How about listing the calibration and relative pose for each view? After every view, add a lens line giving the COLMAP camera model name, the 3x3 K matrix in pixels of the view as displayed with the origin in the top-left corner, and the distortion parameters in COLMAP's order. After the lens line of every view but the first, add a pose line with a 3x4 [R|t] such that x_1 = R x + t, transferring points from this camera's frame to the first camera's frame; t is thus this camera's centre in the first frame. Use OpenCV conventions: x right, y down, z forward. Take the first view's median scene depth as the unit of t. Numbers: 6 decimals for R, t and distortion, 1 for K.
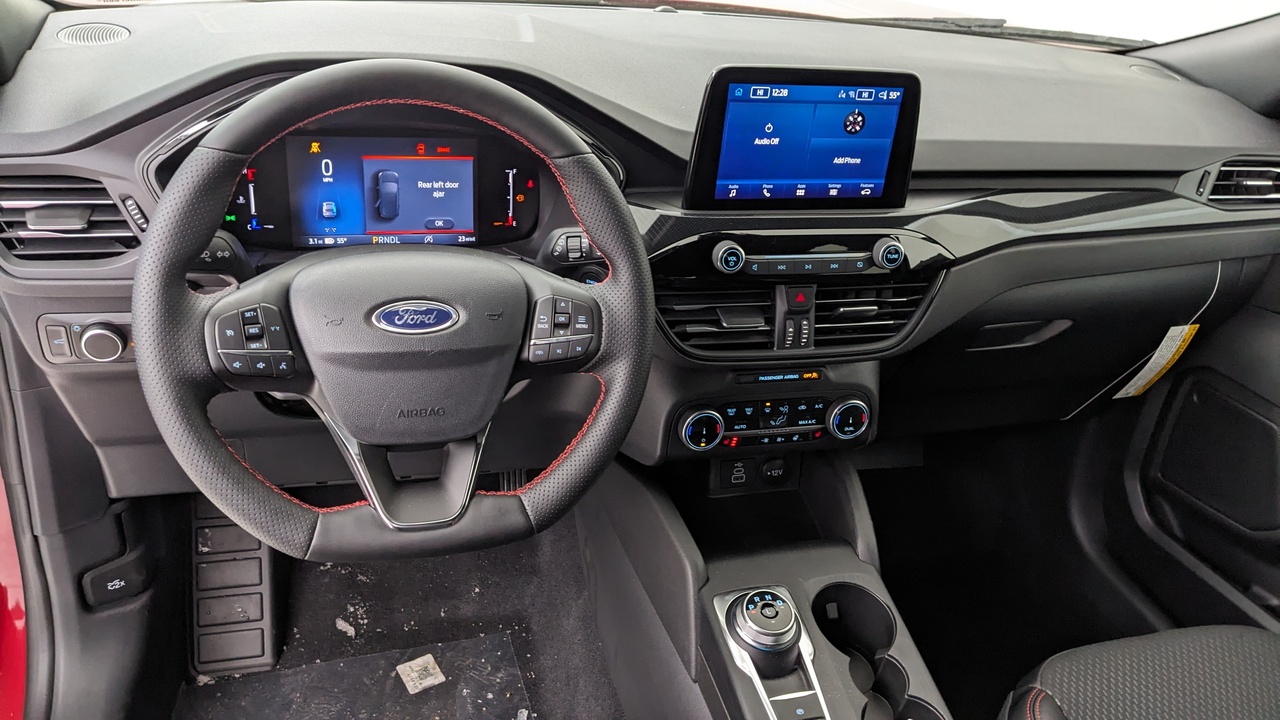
lens RADIAL K [[1020.2, 0, 654.5], [0, 1020.2, 382.0], [0, 0, 1]] dist [0.059693, -0.113683]
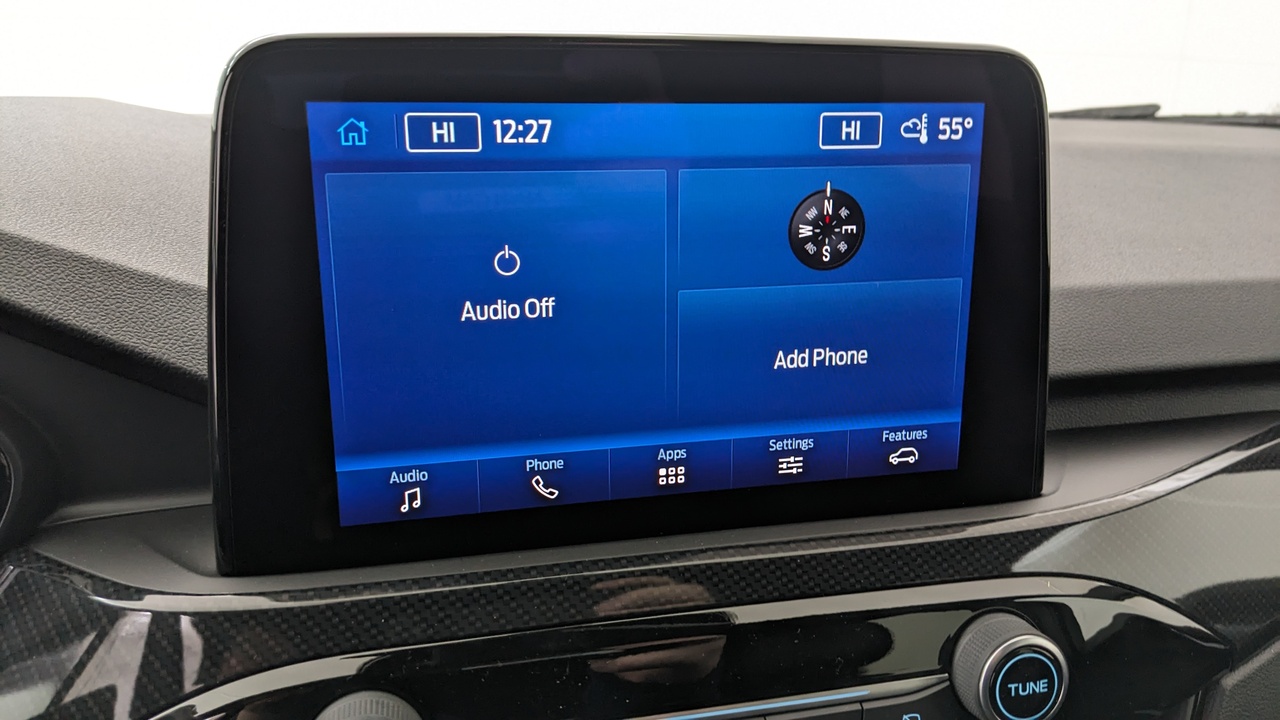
lens RADIAL K [[1020.2, 0, 677.3], [0, 1020.2, 348.4], [0, 0, 1]] dist [0.059693, -0.113683]
pose [[0.994711, -0.075981, -0.069110, 0.167515], [0.055929, 0.965055, -0.256008, -0.146427], [0.086146, 0.250788, 0.964201, 0.714370]]
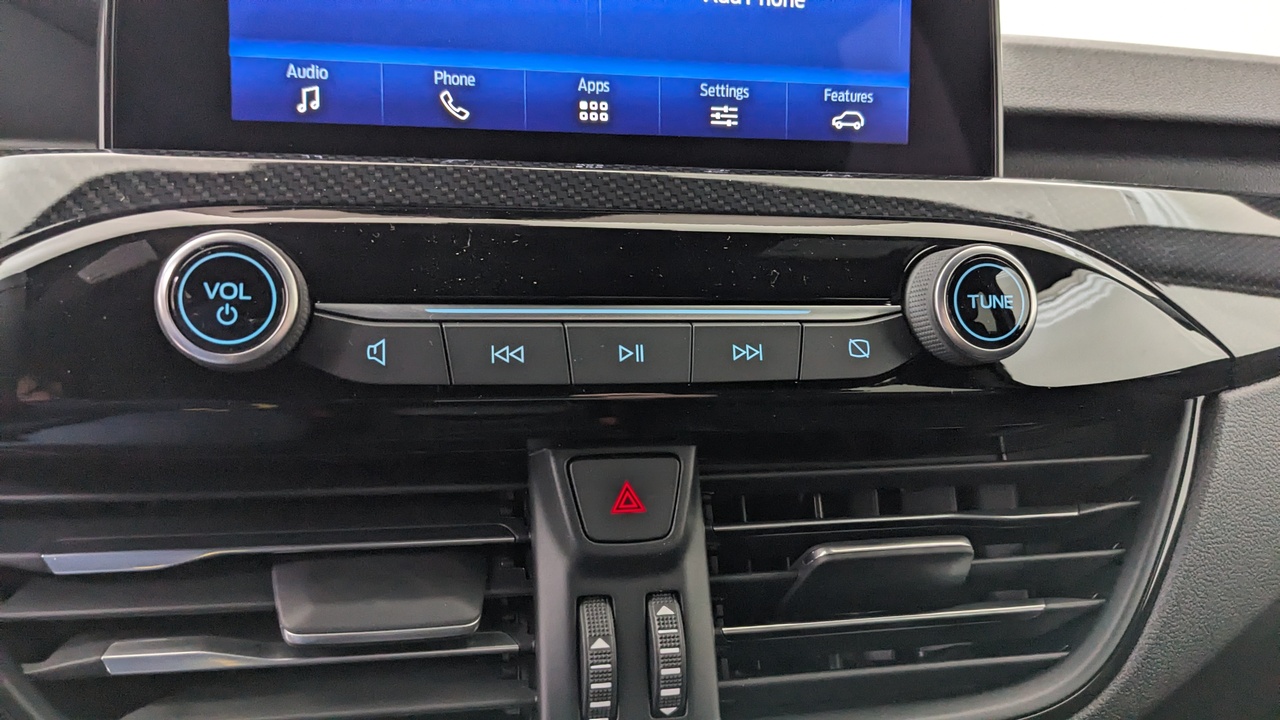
lens RADIAL K [[1020.2, 0, 622.7], [0, 1020.2, 372.3], [0, 0, 1]] dist [0.059693, -0.113683]
pose [[0.991868, -0.087038, -0.092853, 0.169732], [0.042526, 0.914307, -0.402783, -0.014320], [0.119953, 0.395559, 0.910573, 0.786004]]
